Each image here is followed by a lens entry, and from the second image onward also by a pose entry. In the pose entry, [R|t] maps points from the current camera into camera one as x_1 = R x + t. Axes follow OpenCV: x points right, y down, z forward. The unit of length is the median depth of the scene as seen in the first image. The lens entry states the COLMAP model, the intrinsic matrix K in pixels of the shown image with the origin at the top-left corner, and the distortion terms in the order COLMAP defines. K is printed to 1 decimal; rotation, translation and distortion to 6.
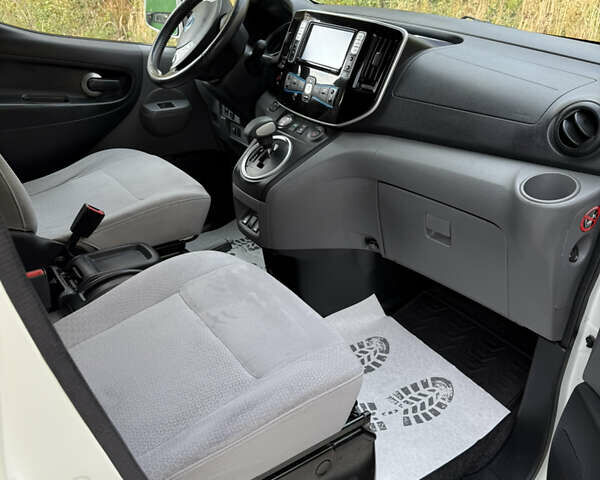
lens RADIAL K [[554.1, 0, 295.9], [0, 554.1, 241.7], [0, 0, 1]] dist [0.025256, 0.000000]
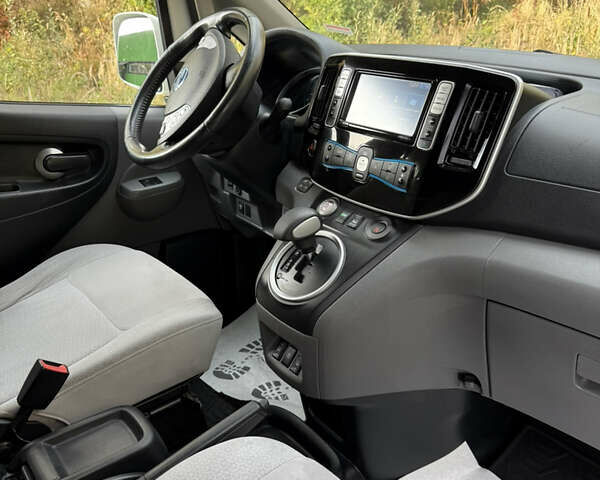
lens RADIAL K [[554.1, 0, 300.2], [0, 554.1, 234.2], [0, 0, 1]] dist [0.025256, 0.000000]
pose [[0.996995, -0.064353, 0.043120, -0.086584], [0.067294, 0.995231, -0.070620, -0.139834], [-0.038370, 0.073309, 0.996571, 0.308633]]
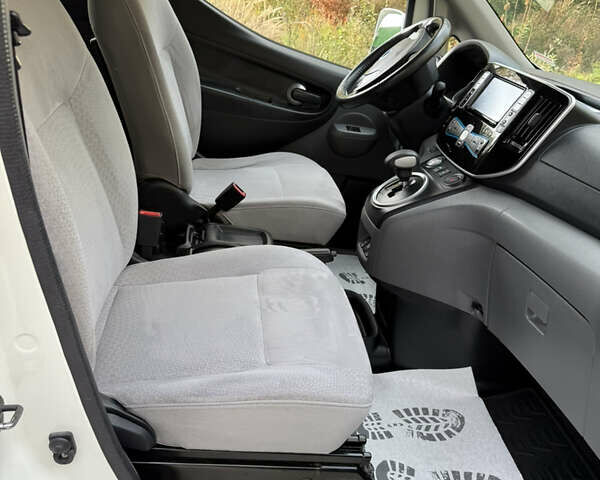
lens RADIAL K [[554.1, 0, 297.2], [0, 554.1, 237.7], [0, 0, 1]] dist [0.025256, 0.000000]
pose [[0.870584, 0.315560, -0.377499, 0.185740], [-0.350821, 0.936065, -0.026583, 0.021241], [0.344976, 0.155577, 0.925628, 0.017880]]
